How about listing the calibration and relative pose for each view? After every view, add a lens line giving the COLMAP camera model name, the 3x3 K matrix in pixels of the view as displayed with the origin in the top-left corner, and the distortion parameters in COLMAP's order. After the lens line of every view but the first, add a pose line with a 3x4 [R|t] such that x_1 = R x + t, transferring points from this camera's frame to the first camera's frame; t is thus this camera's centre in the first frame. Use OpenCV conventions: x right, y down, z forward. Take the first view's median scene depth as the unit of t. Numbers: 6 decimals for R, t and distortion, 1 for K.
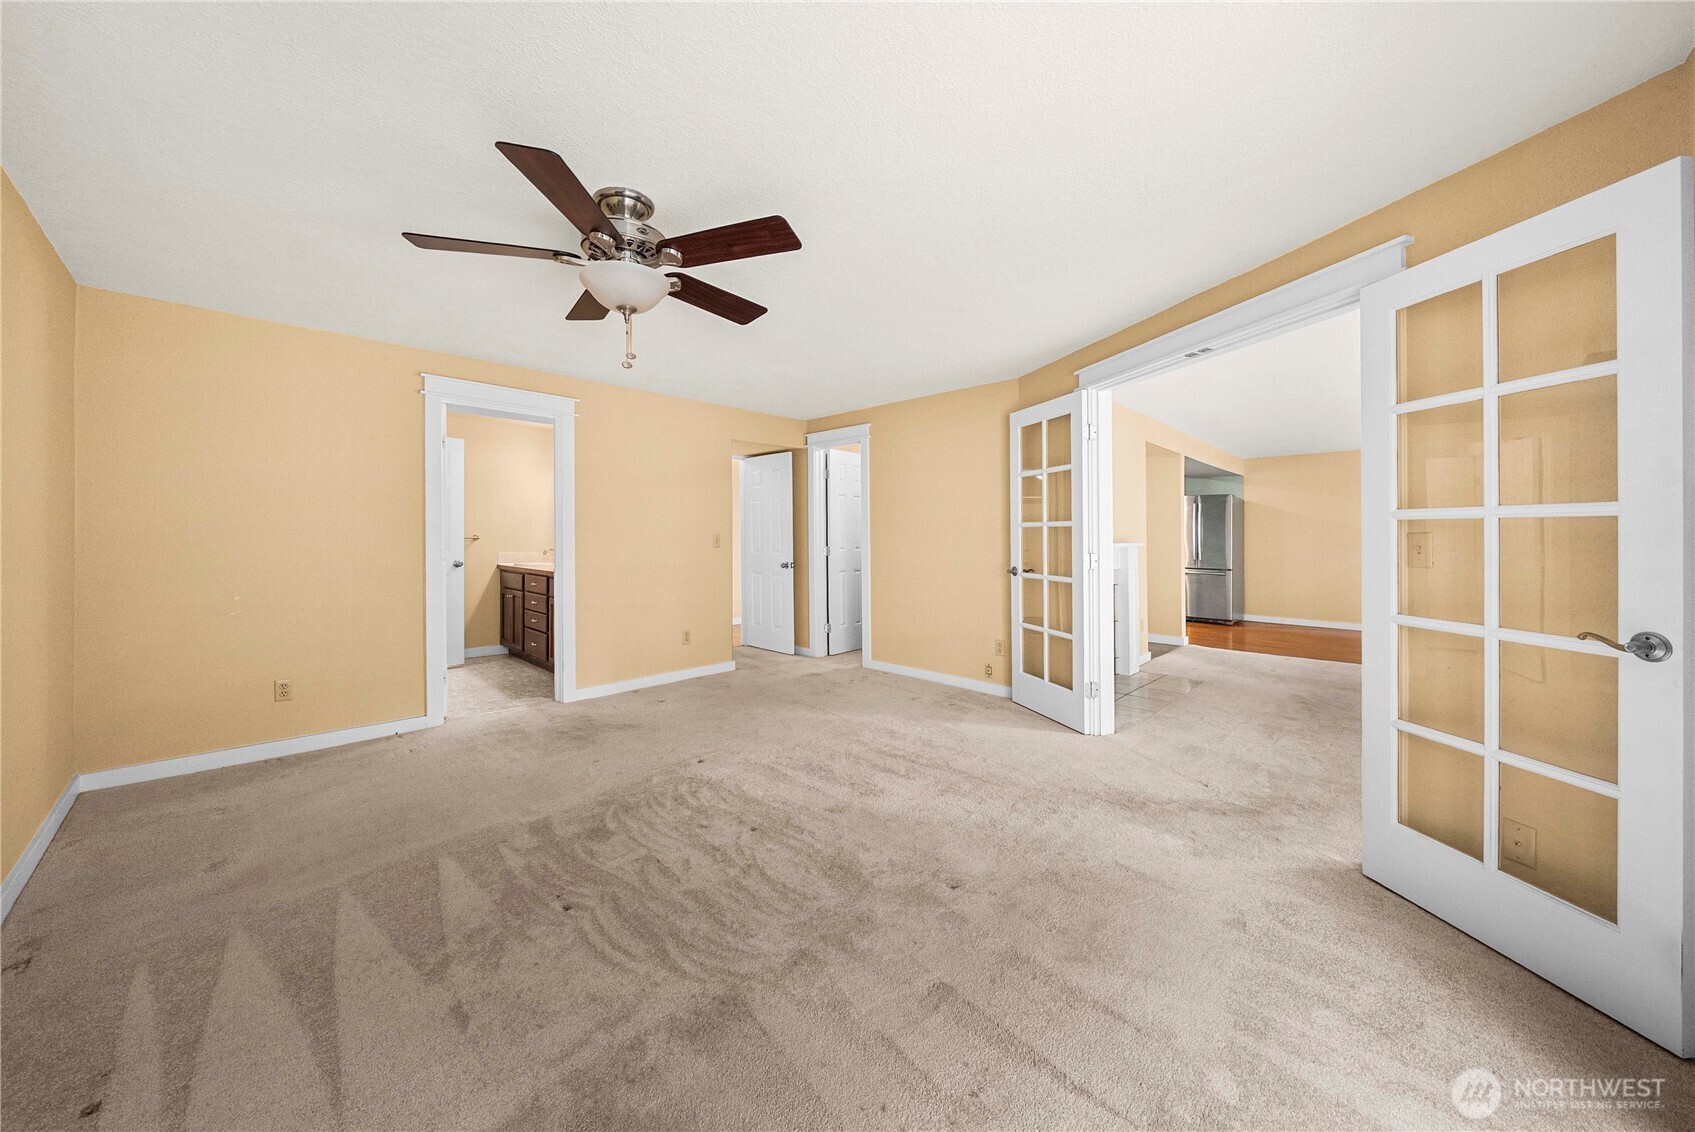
lens RADIAL K [[592.7, 0, 847.9], [0, 592.7, 545.0], [0, 0, 1]] dist [-0.000377, -0.000098]
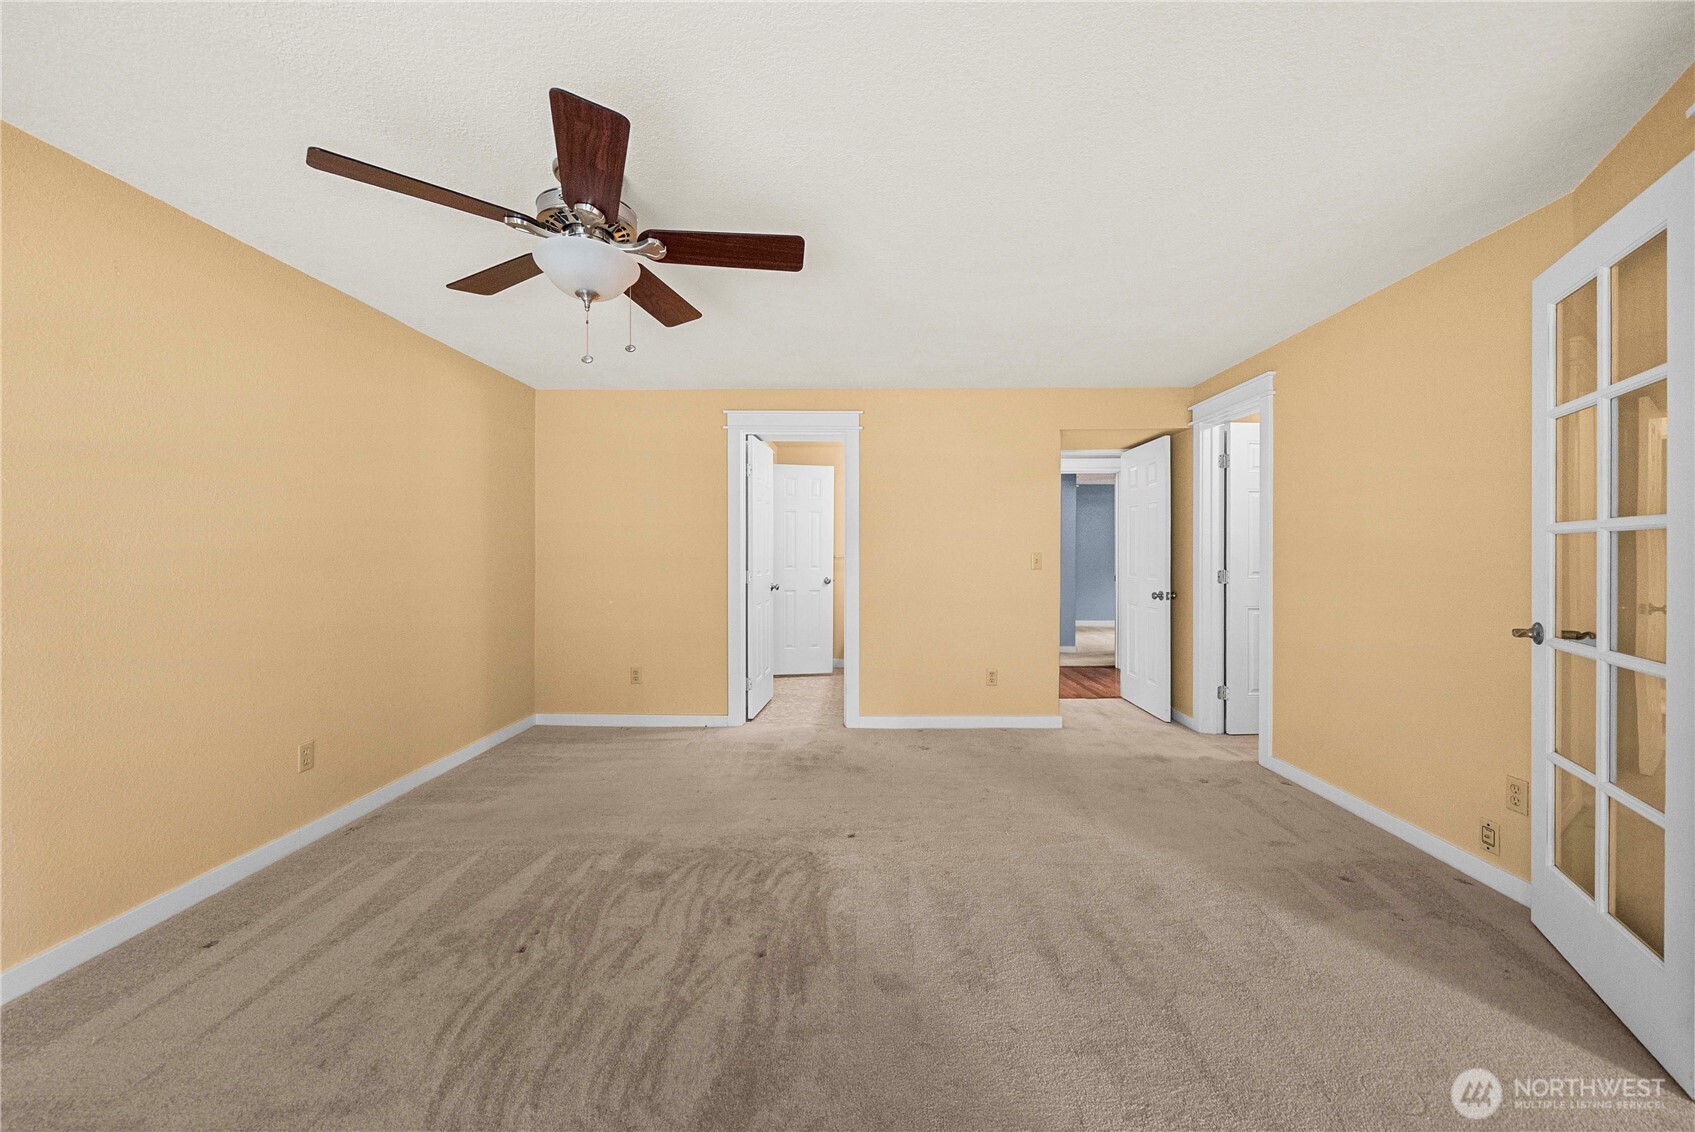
lens RADIAL K [[626.0, 0, 847.5], [0, 626.0, 566.0], [0, 0, 1]] dist [-0.001520, -0.000156]
pose [[0.689365, 0.011507, -0.724322, 0.344661], [-0.009075, 0.999933, 0.007249, -0.006517], [0.724357, 0.001576, 0.689423, 0.396196]]
